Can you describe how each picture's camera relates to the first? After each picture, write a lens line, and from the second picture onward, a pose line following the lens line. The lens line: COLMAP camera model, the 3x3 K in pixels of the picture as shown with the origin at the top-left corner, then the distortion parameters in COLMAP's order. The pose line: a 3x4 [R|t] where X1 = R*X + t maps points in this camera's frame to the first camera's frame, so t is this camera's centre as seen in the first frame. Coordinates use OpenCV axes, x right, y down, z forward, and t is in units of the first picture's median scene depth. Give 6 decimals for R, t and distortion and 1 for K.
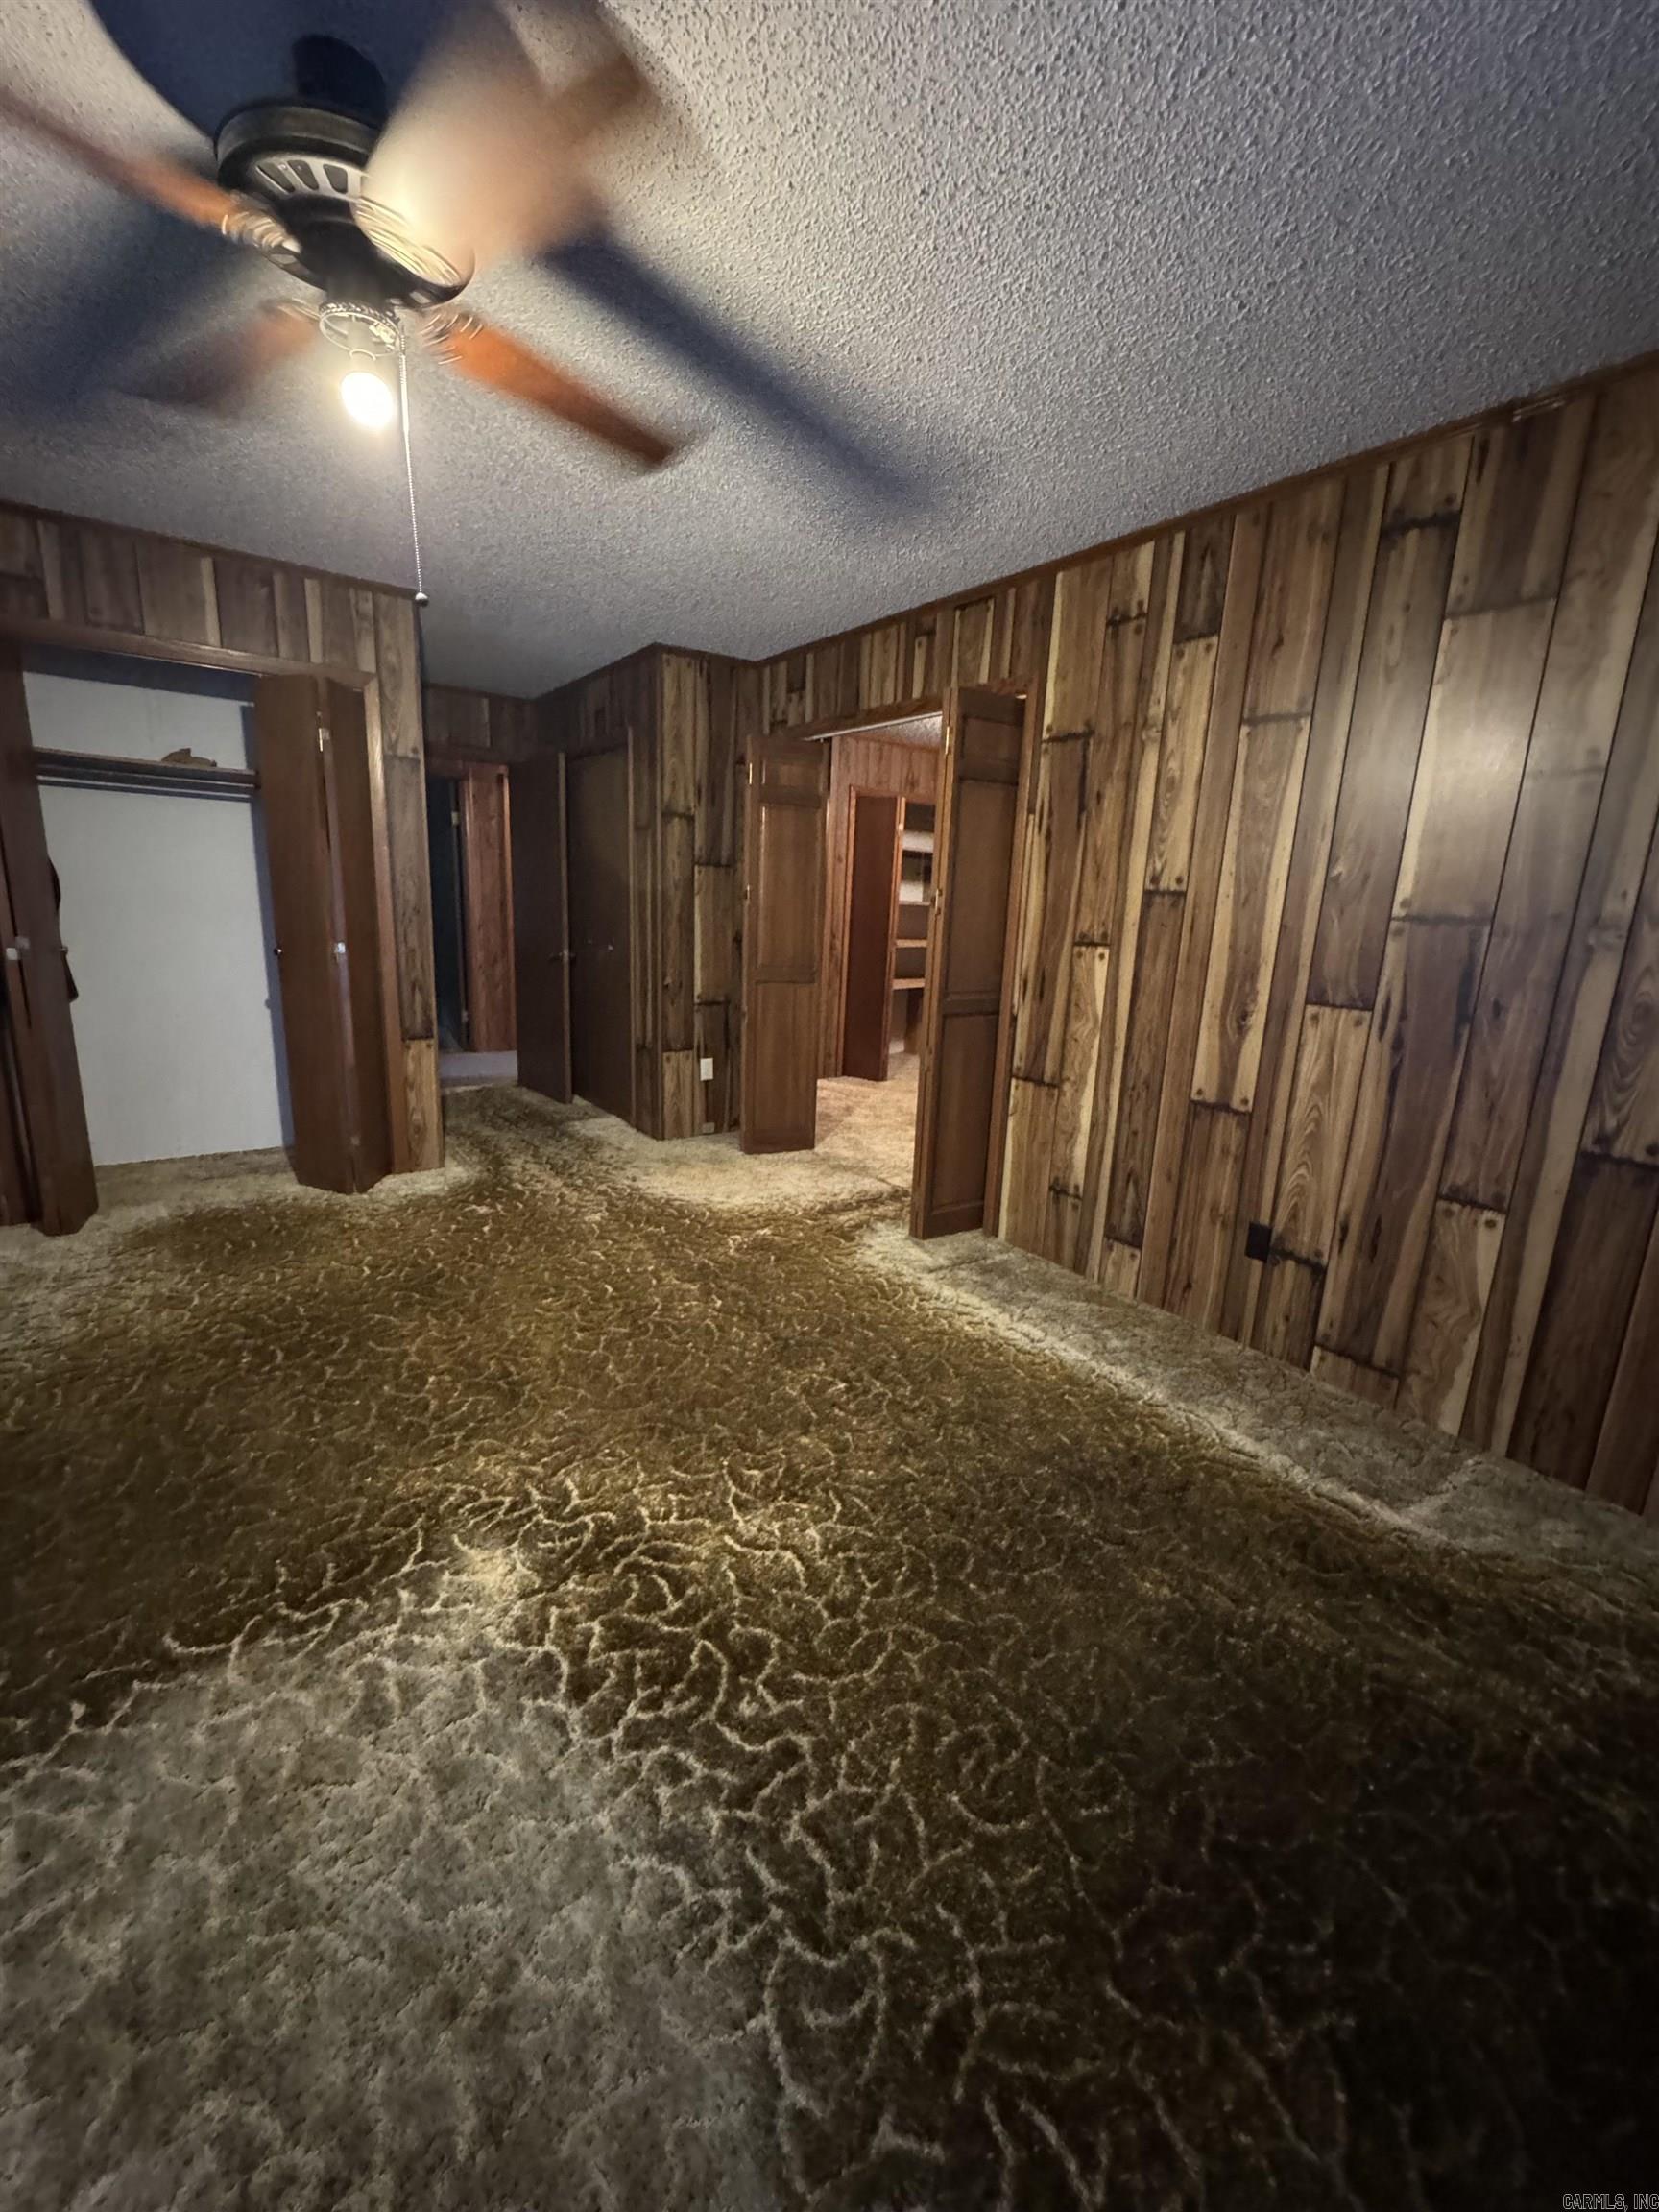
lens RADIAL K [[889.8, 0, 834.2], [0, 889.8, 1108.2], [0, 0, 1]] dist [-0.001893, 0.000582]
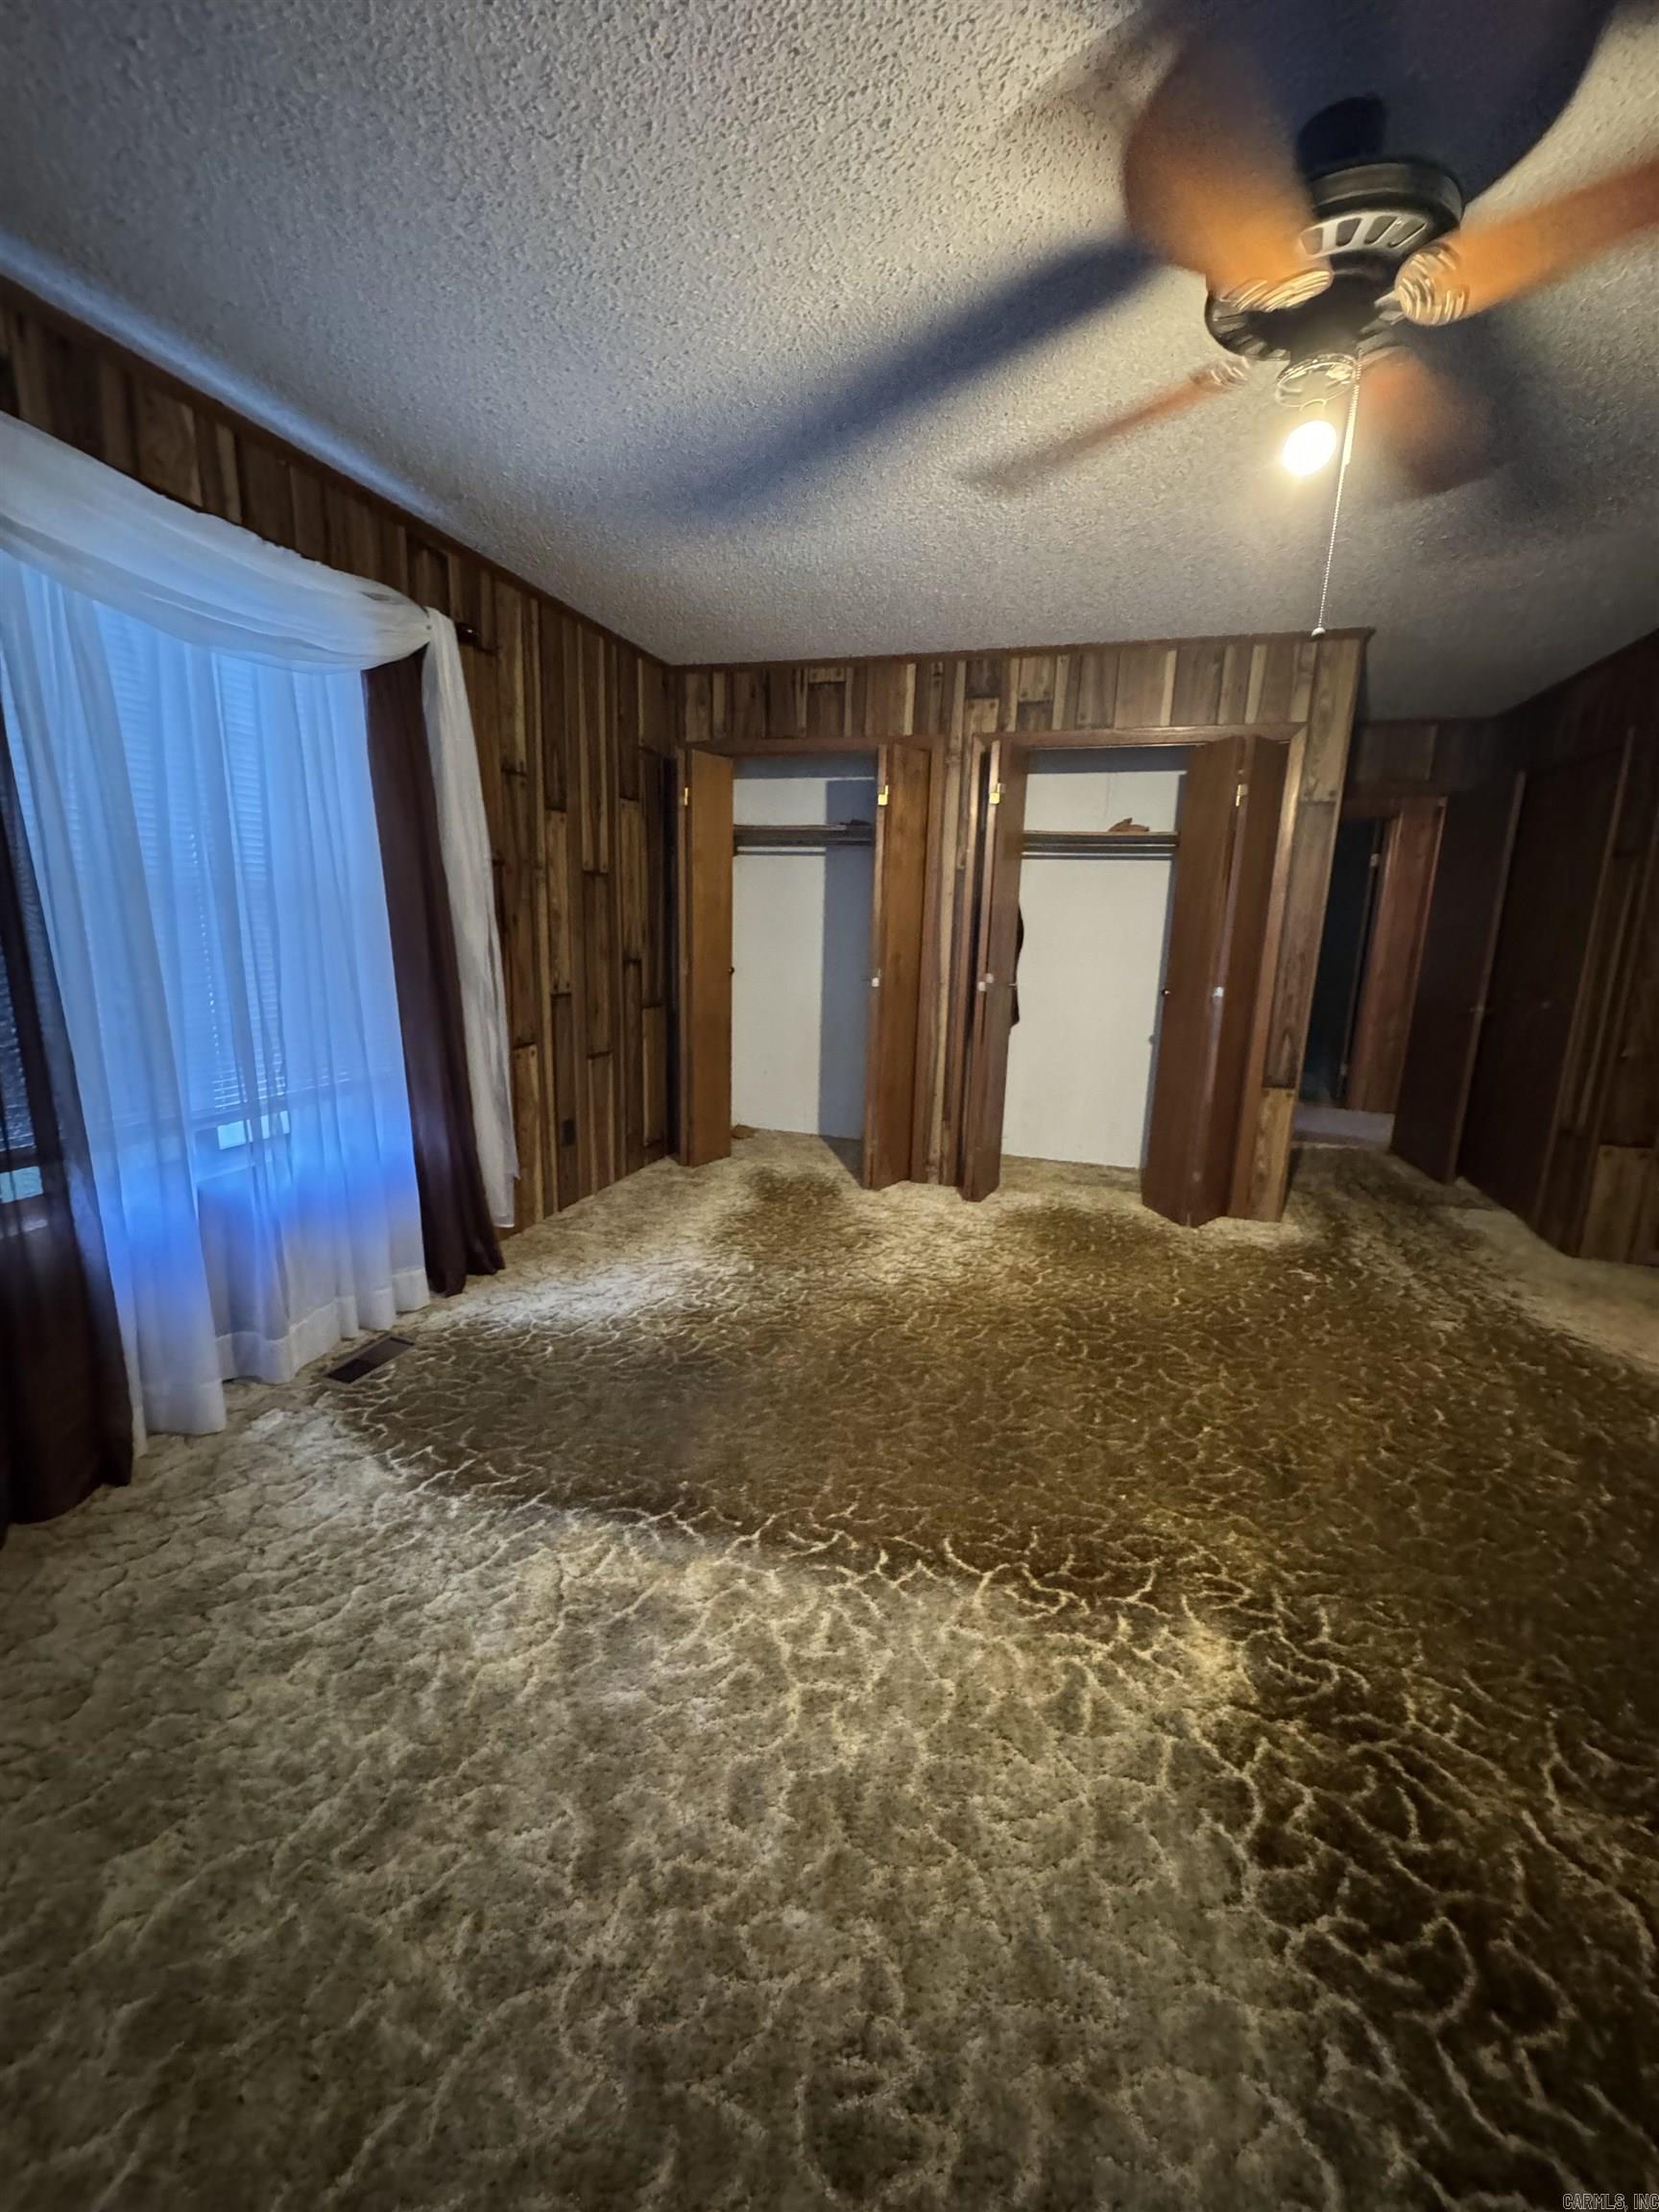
lens RADIAL K [[891.3, 0, 829.5], [0, 891.3, 1106.0], [0, 0, 1]] dist [-0.001993, 0.000361]
pose [[0.594712, 0.139854, -0.791681, 0.024257], [-0.182553, 0.982521, 0.036432, -0.004850], [0.782938, 0.122858, 0.609848, 0.029469]]
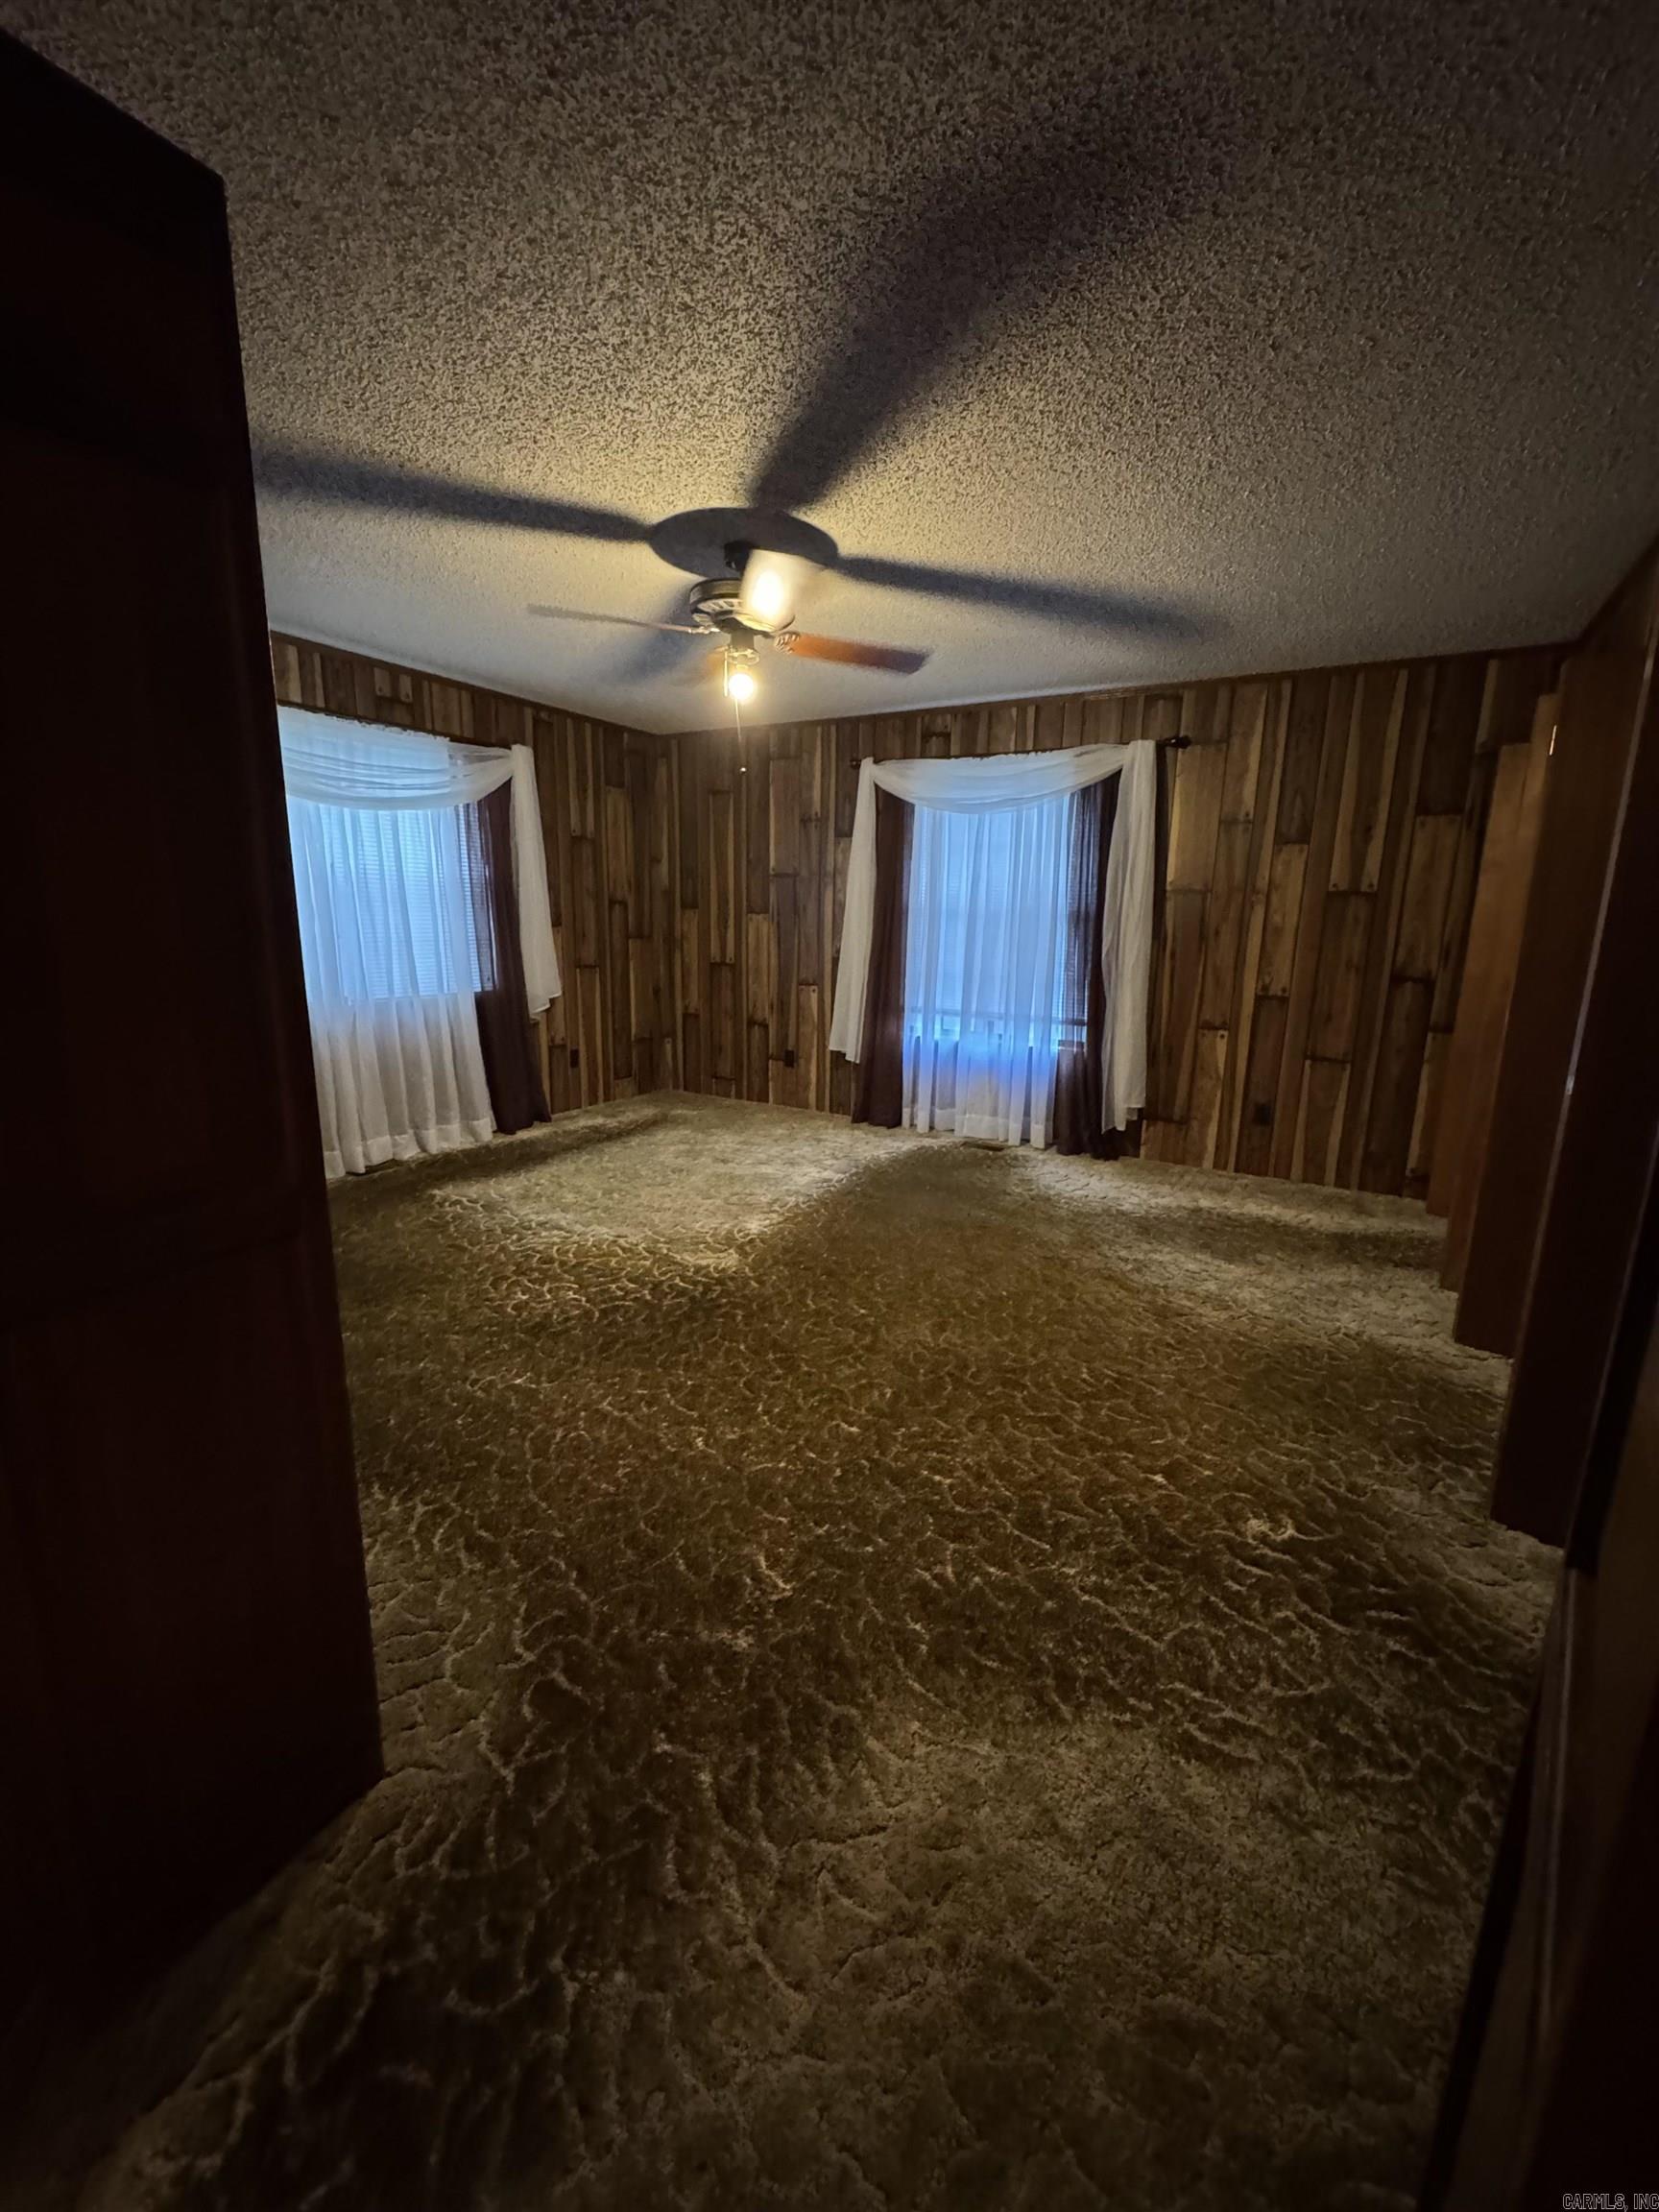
lens RADIAL K [[891.3, 0, 829.5], [0, 891.3, 1106.0], [0, 0, 1]] dist [-0.001993, 0.000361]
pose [[-0.915644, 0.022252, -0.401375, 0.078188], [-0.149556, 0.907938, 0.391512, -0.396501], [0.373135, 0.418514, -0.828020, 1.708388]]
